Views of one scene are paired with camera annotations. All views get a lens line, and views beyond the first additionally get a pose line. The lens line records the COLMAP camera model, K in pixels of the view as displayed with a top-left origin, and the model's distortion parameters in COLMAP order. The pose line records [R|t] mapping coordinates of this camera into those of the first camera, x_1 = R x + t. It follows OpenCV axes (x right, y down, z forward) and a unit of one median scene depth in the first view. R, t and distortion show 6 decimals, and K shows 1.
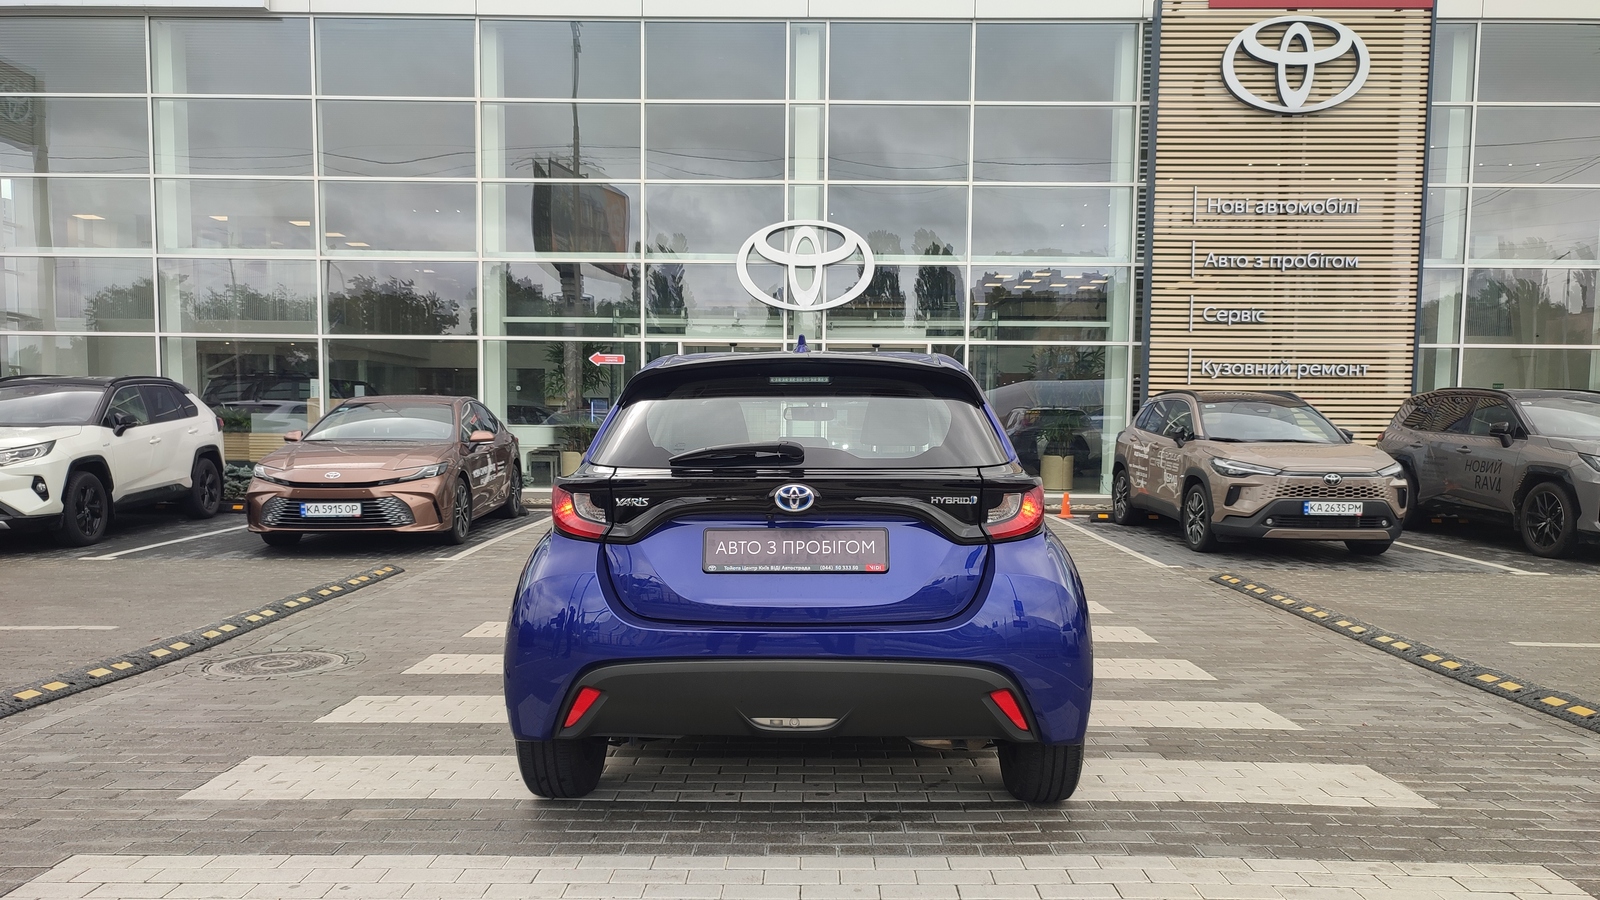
lens RADIAL K [[1180.8, 0, 796.0], [0, 1180.8, 506.4], [0, 0, 1]] dist [0.020564, -0.003146]
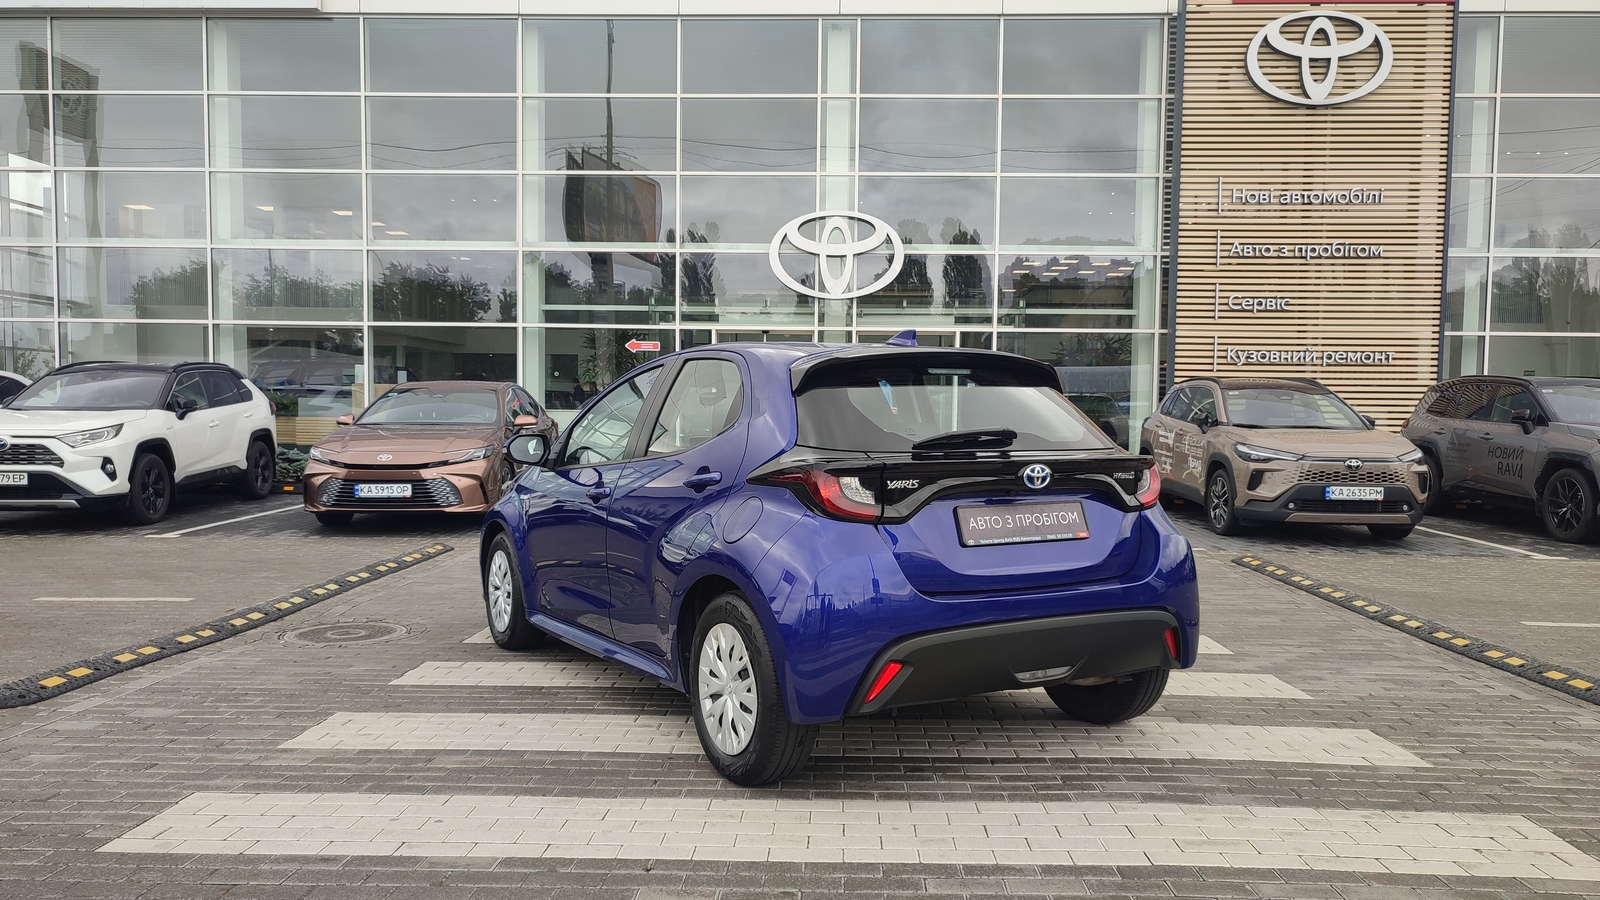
lens RADIAL K [[1179.3, 0, 795.6], [0, 1179.3, 467.1], [0, 0, 1]] dist [0.023612, -0.010023]
pose [[0.999714, 0.003424, -0.023651, -0.003720], [-0.003910, 0.999782, -0.020499, 0.001694], [0.023576, 0.020586, 0.999510, -0.026973]]
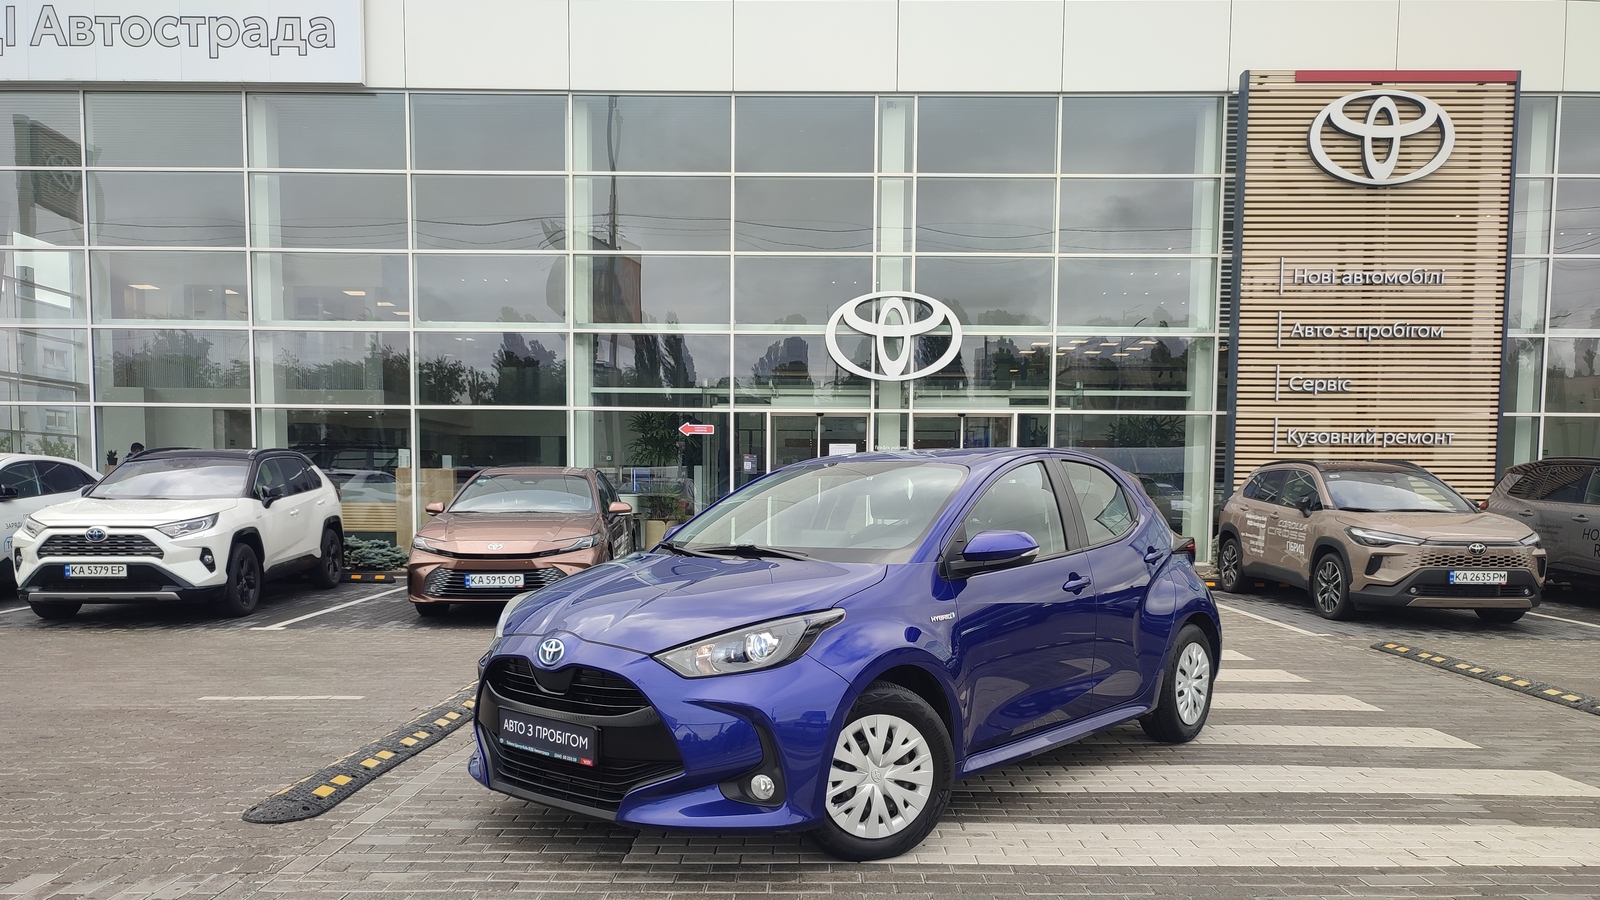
lens RADIAL K [[1179.7, 0, 801.5], [0, 1179.7, 563.8], [0, 0, 1]] dist [0.027481, -0.019360]
pose [[0.999998, -0.001841, 0.000951, -0.103105], [0.001848, 0.999976, -0.006631, -0.003421], [-0.000939, 0.006632, 0.999978, -0.014437]]
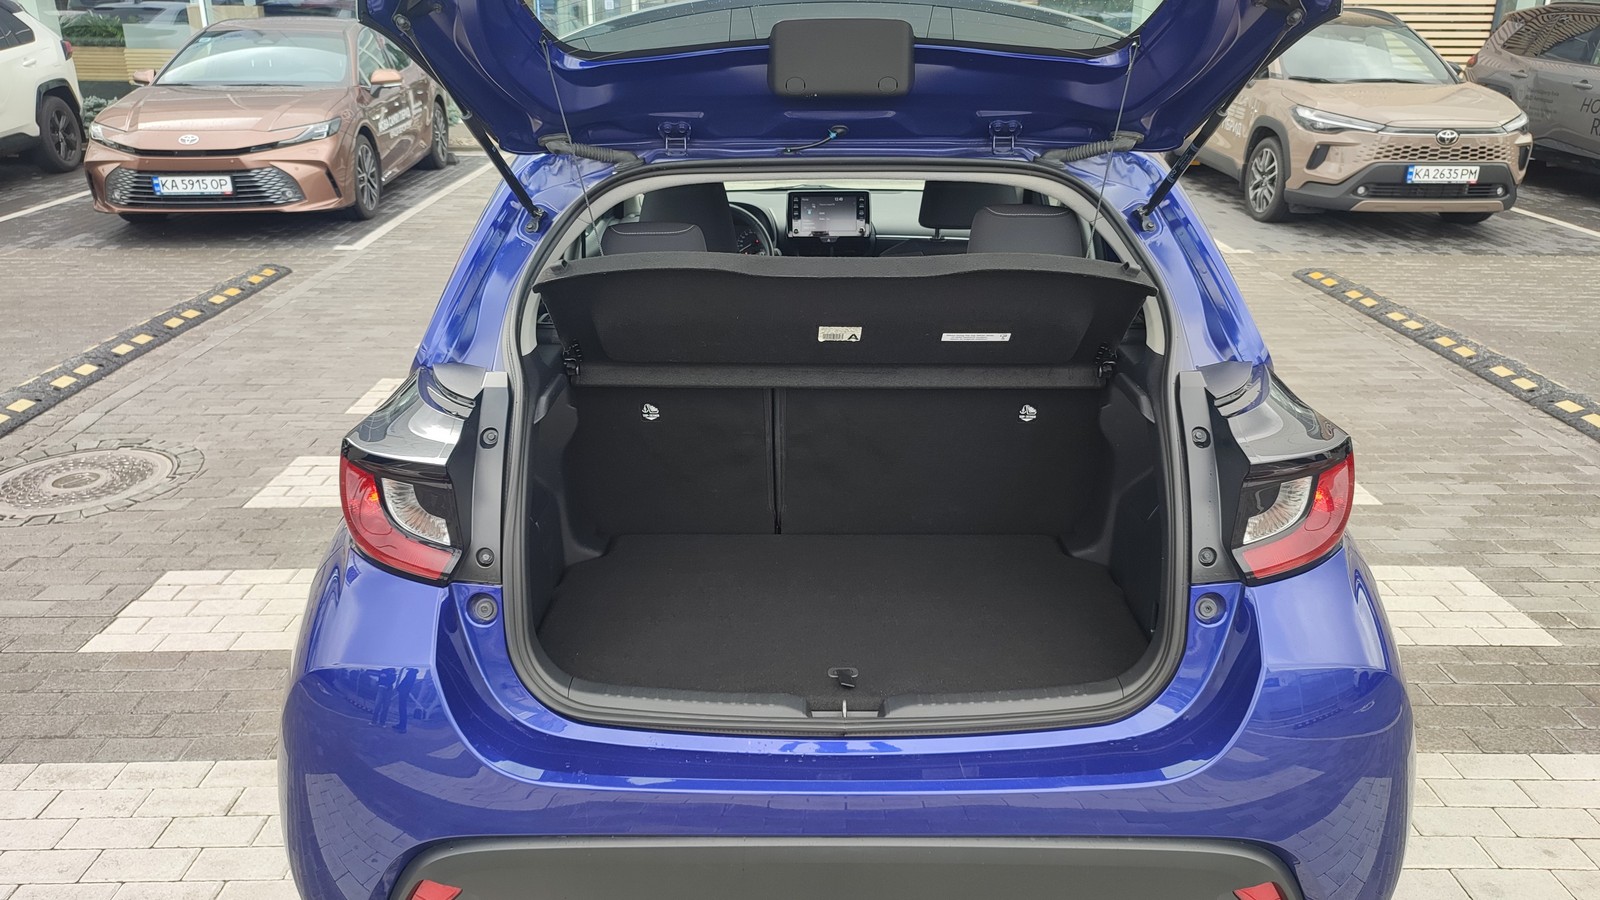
lens RADIAL K [[1182.0, 0, 800.0], [0, 1182.0, 450.0], [0, 0, 1]] dist [0.063925, -0.072774]
pose [[0.999632, -0.011633, 0.024519, -0.007640], [0.004263, 0.959560, 0.281471, -0.040277], [-0.026802, -0.281262, 0.959257, 0.138358]]
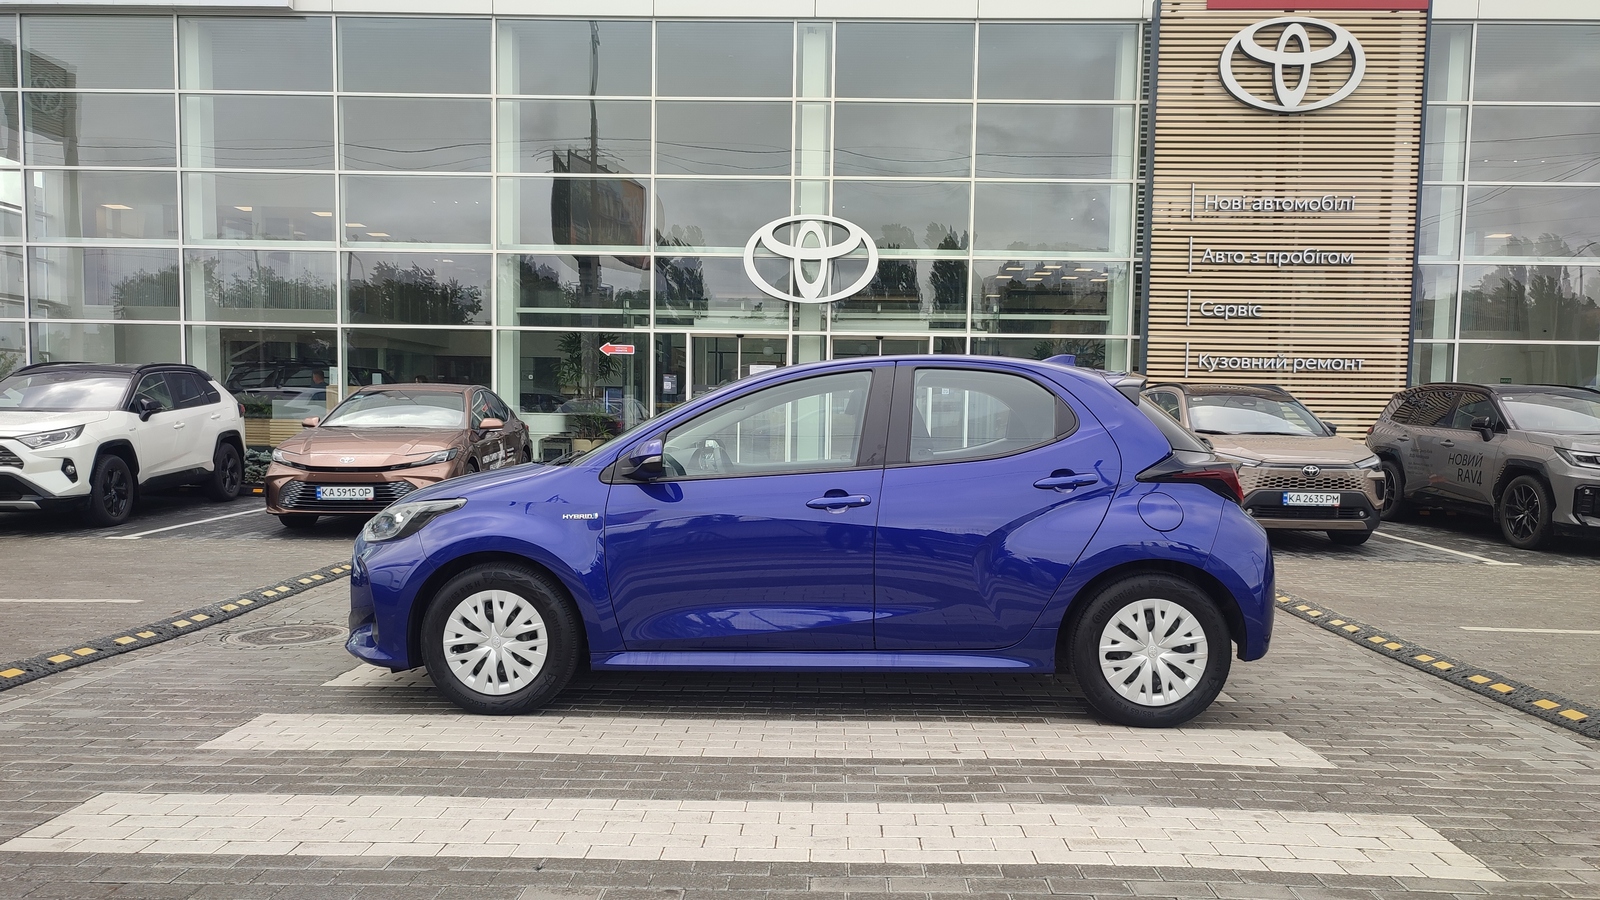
lens RADIAL K [[1176.6, 0, 794.7], [0, 1176.6, 487.7], [0, 0, 1]] dist [0.023504, -0.004589]
pose [[0.999862, 0.007476, -0.014845, 0.015209], [-0.007574, 0.999950, -0.006495, 0.001569], [0.014796, 0.006607, 0.999869, -0.028087]]
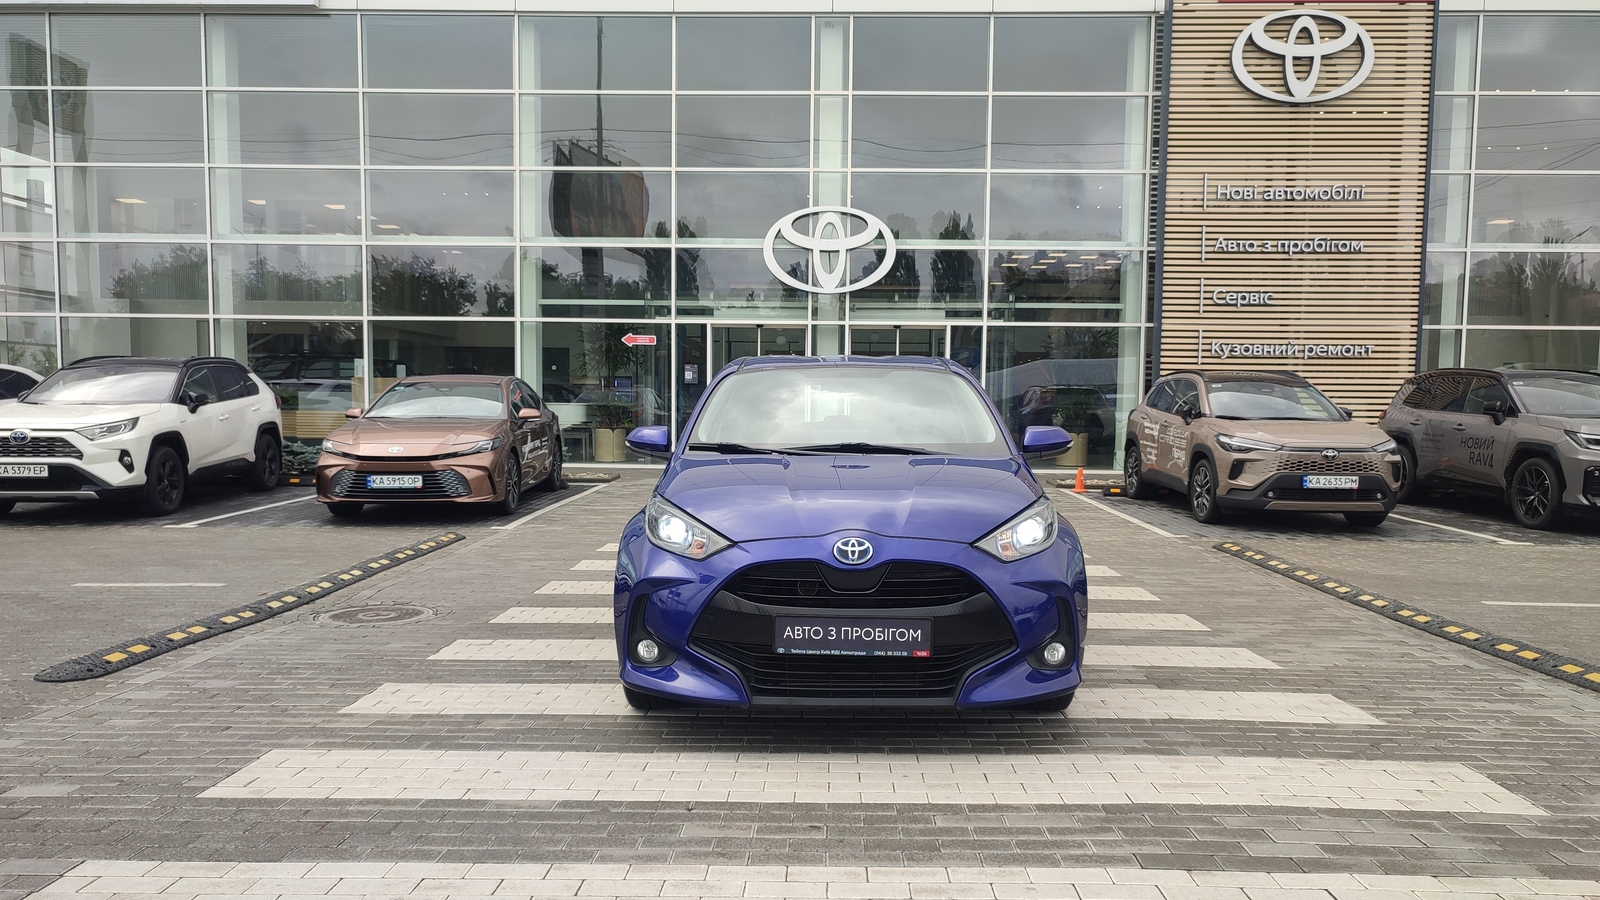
lens RADIAL K [[1178.7, 0, 796.4], [0, 1178.7, 482.6], [0, 0, 1]] dist [0.019290, -0.003086]
pose [[0.999916, 0.001609, -0.012843, -0.010633], [-0.001624, 0.999998, -0.001157, 0.003482], [0.012841, 0.001178, 0.999917, -0.055878]]
